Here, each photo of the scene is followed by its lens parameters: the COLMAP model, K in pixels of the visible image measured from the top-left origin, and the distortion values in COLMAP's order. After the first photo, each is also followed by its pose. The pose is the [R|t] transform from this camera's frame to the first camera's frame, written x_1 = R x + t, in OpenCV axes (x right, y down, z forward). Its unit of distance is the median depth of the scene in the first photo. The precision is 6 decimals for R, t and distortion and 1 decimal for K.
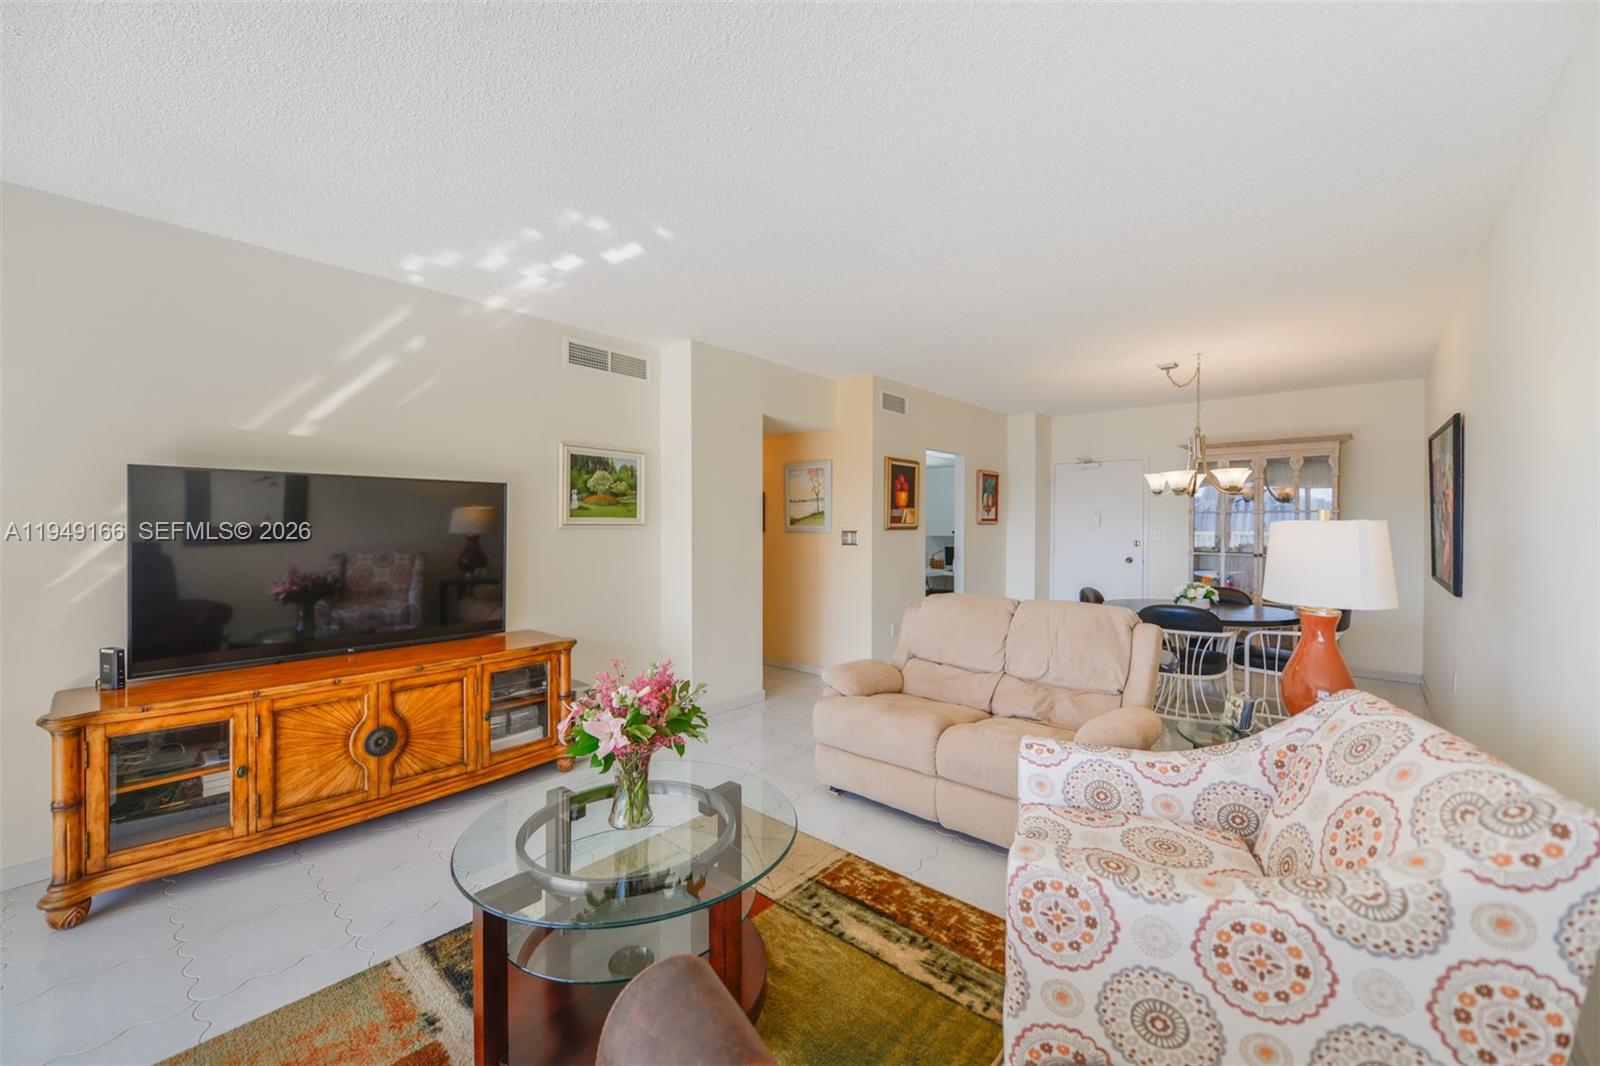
lens RADIAL K [[632.5, 0, 792.6], [0, 632.5, 529.8], [0, 0, 1]] dist [0.008464, -0.004228]
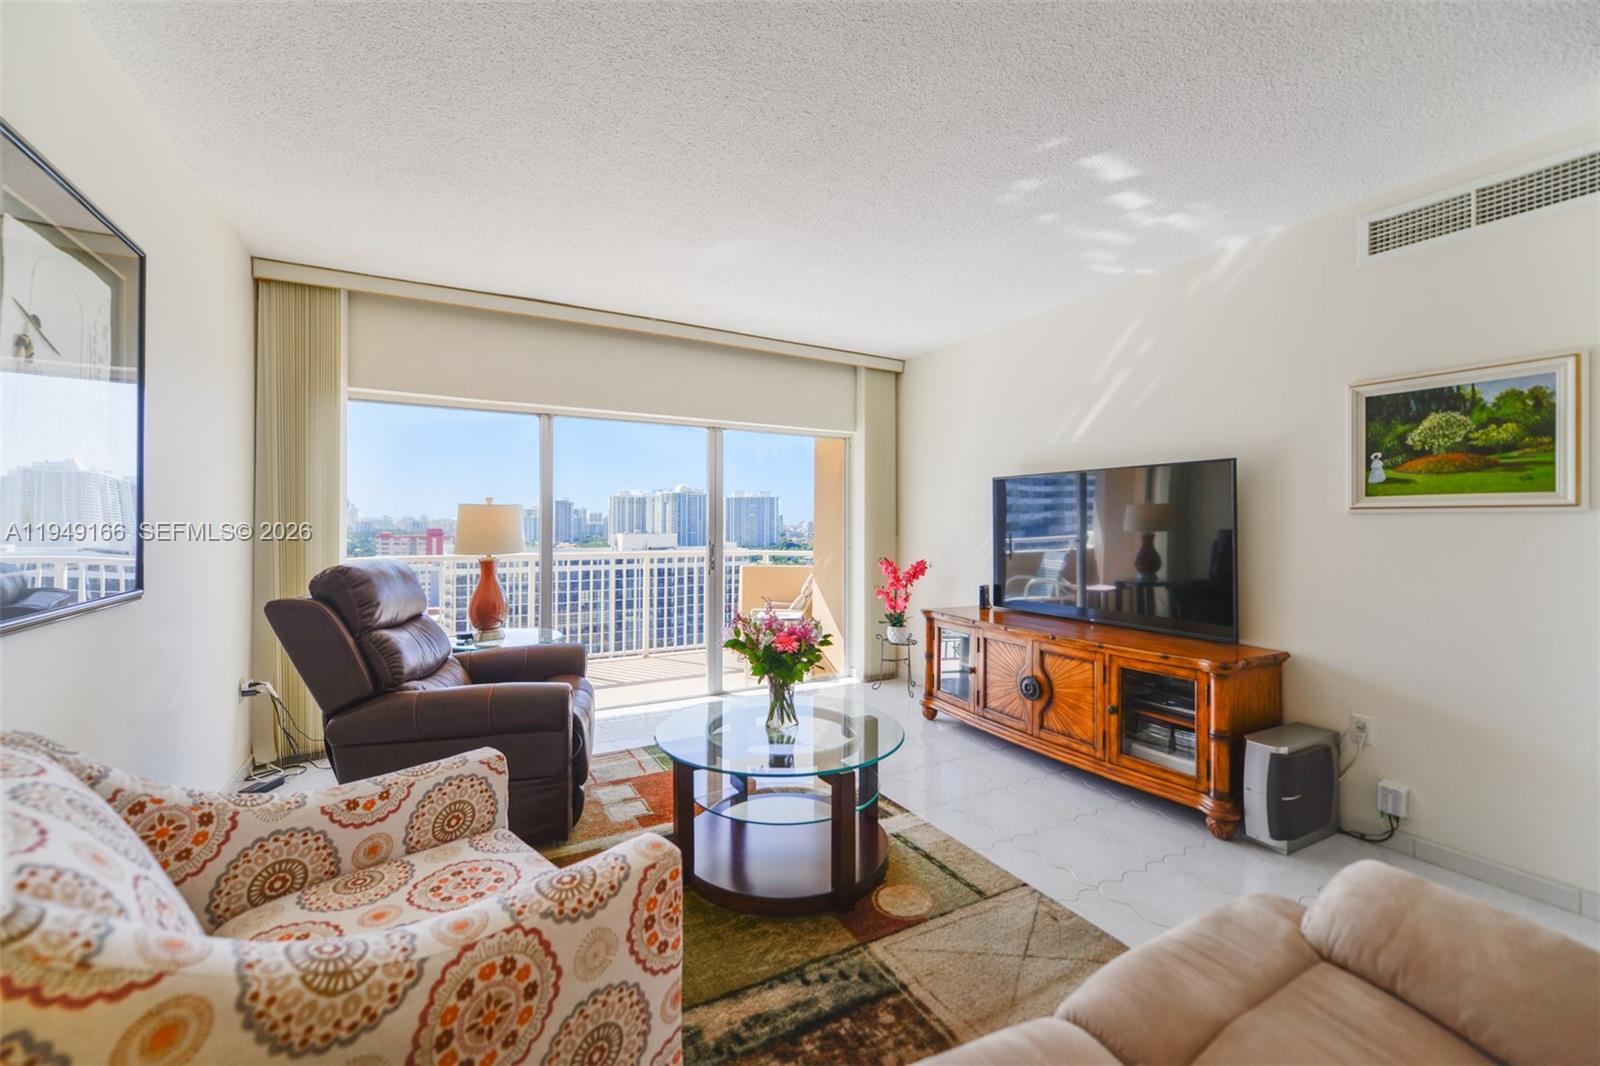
lens RADIAL K [[636.4, 0, 788.5], [0, 636.4, 519.5], [0, 0, 1]] dist [0.006106, -0.003836]
pose [[-0.347009, -0.009405, -0.937815, 0.595345], [-0.012736, 0.999905, -0.005315, 0.018719], [0.937775, 0.010099, -0.347096, 0.878586]]
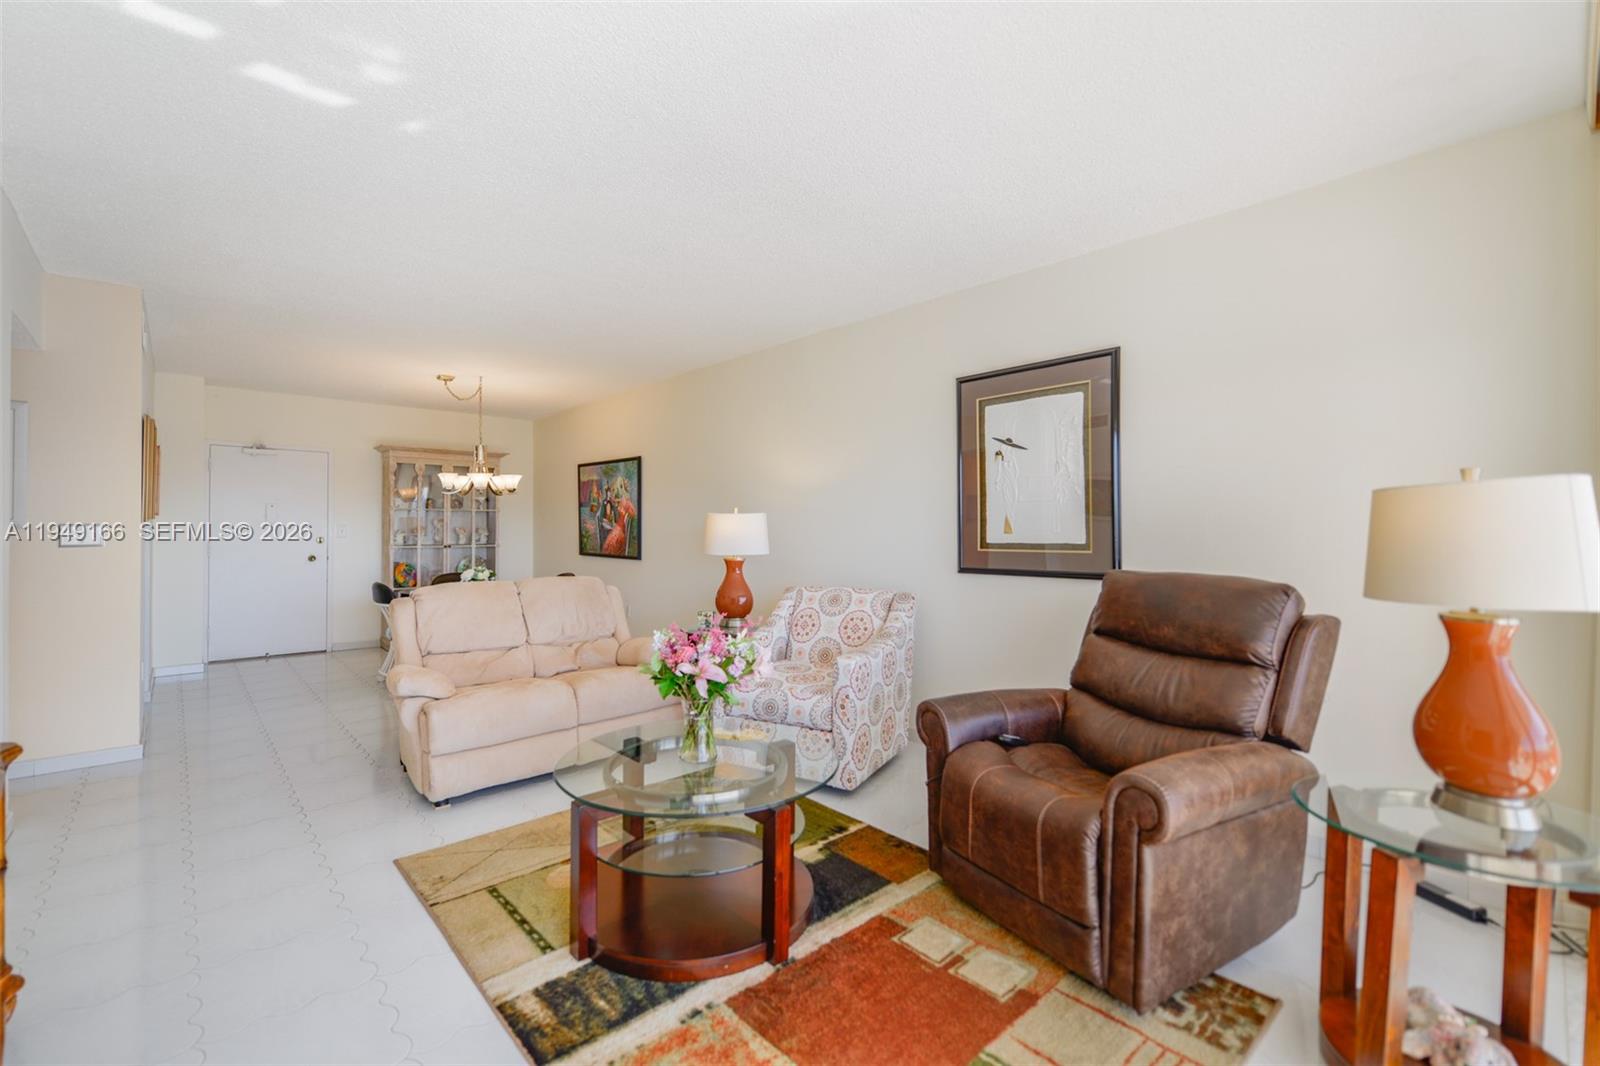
lens RADIAL K [[677.8, 0, 795.8], [0, 677.8, 526.7], [0, 0, 1]] dist [0.001213, -0.000135]
pose [[0.106577, 0.000084, 0.994304, -0.881891], [0.010004, 0.999949, -0.001157, 0.022294], [-0.994254, 0.010071, 0.106571, 0.410838]]
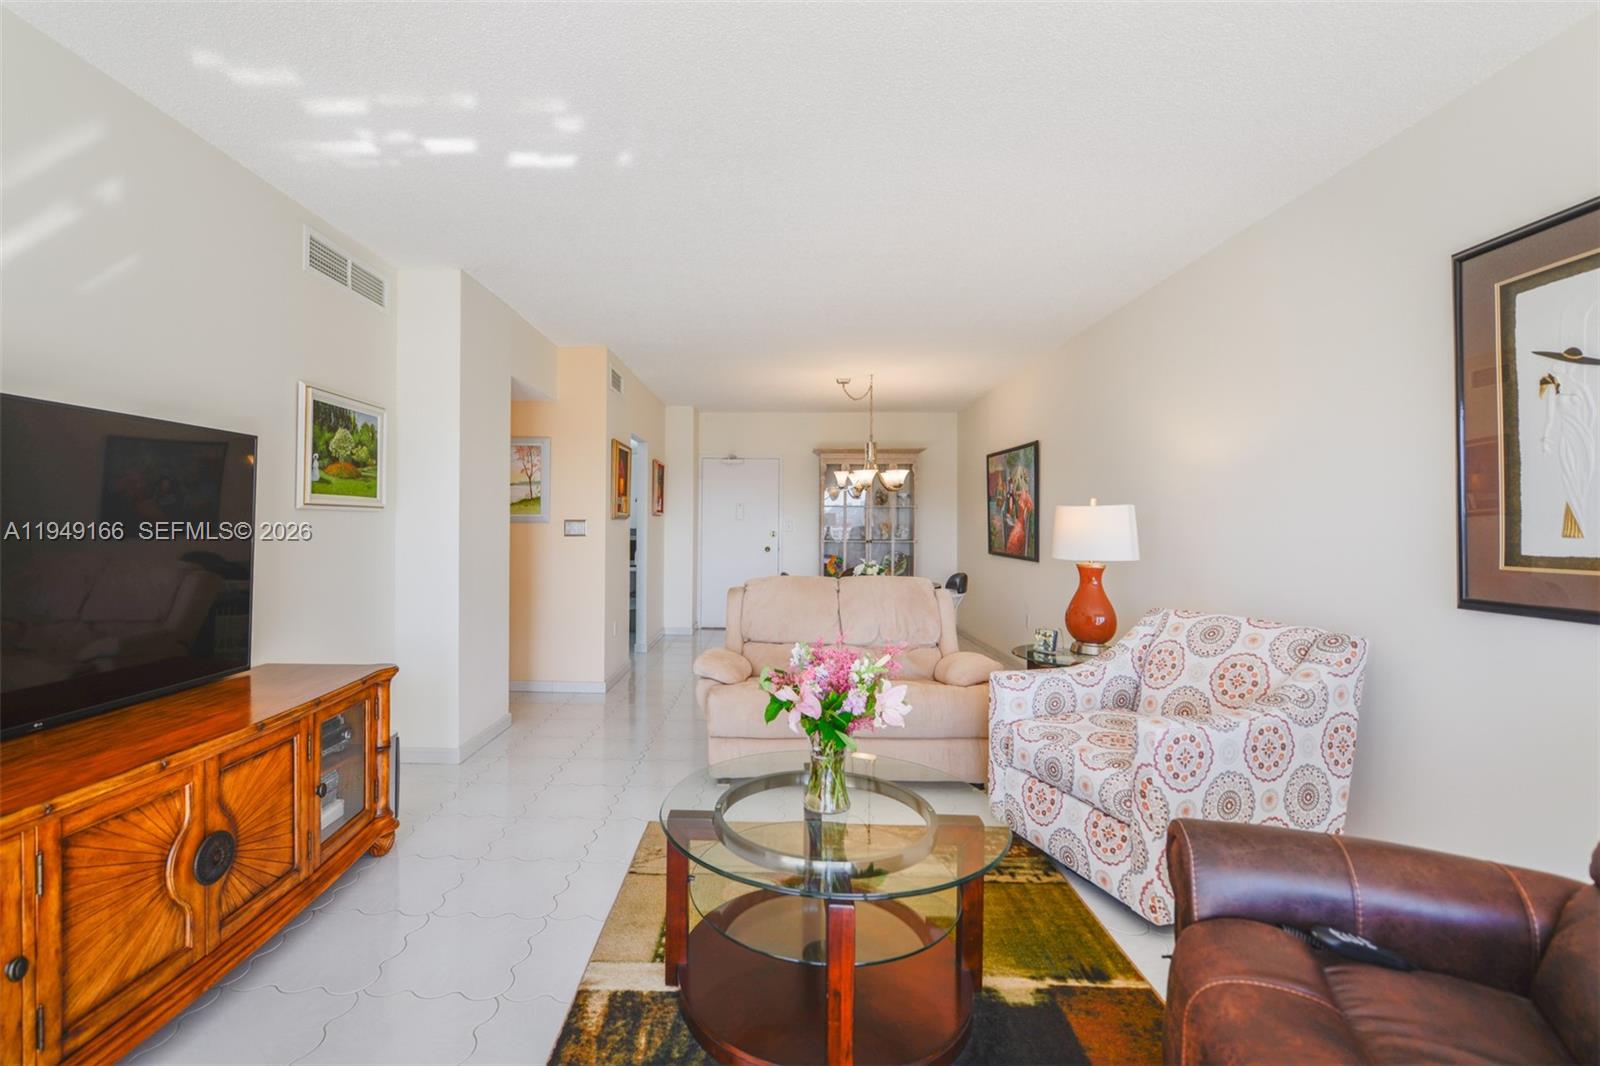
lens RADIAL K [[703.9, 0, 756.0], [0, 703.9, 519.9], [0, 0, 1]] dist [0.001302, -0.004124]
pose [[0.770766, 0.004082, 0.637105, -0.604251], [0.003990, 0.999929, -0.011234, 0.024757], [-0.637105, 0.011200, 0.770695, 0.150122]]
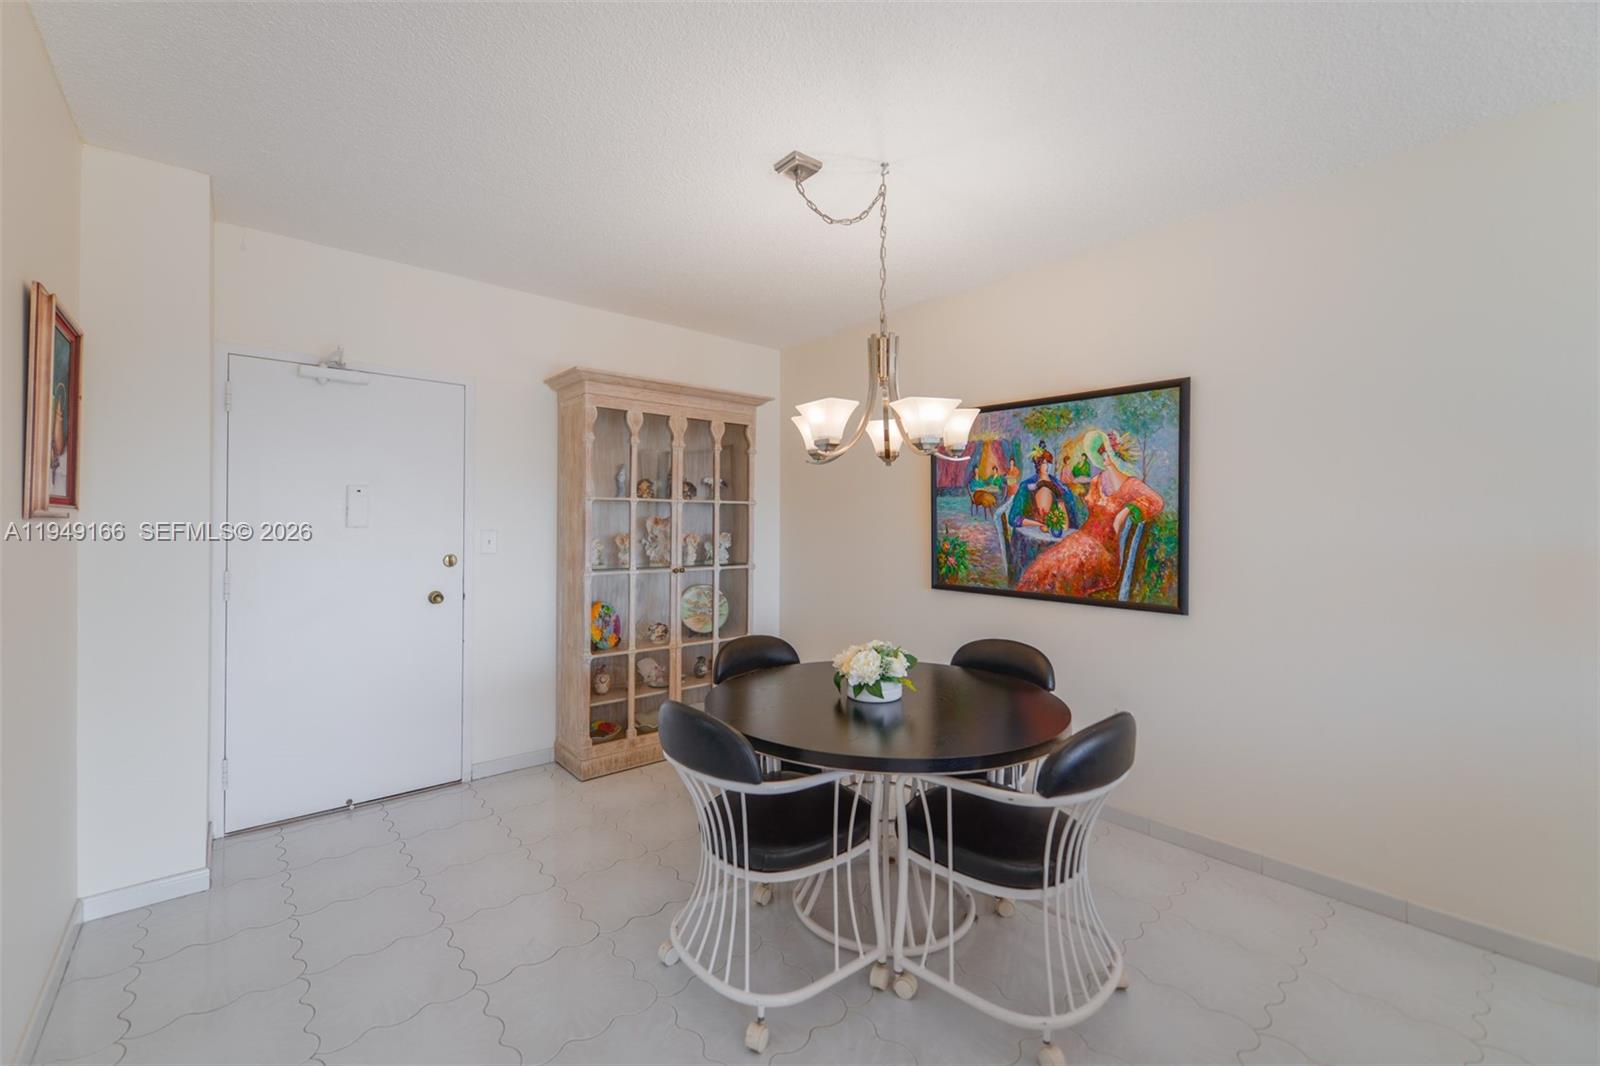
lens RADIAL K [[644.3, 0, 800.7], [0, 644.3, 521.6], [0, 0, 1]] dist [-0.000727, -0.000082]
pose [[0.134945, -0.001101, 0.990852, 0.229395], [0.006738, 0.999977, 0.000193, -0.012664], [-0.990830, 0.006650, 0.134950, 1.521680]]
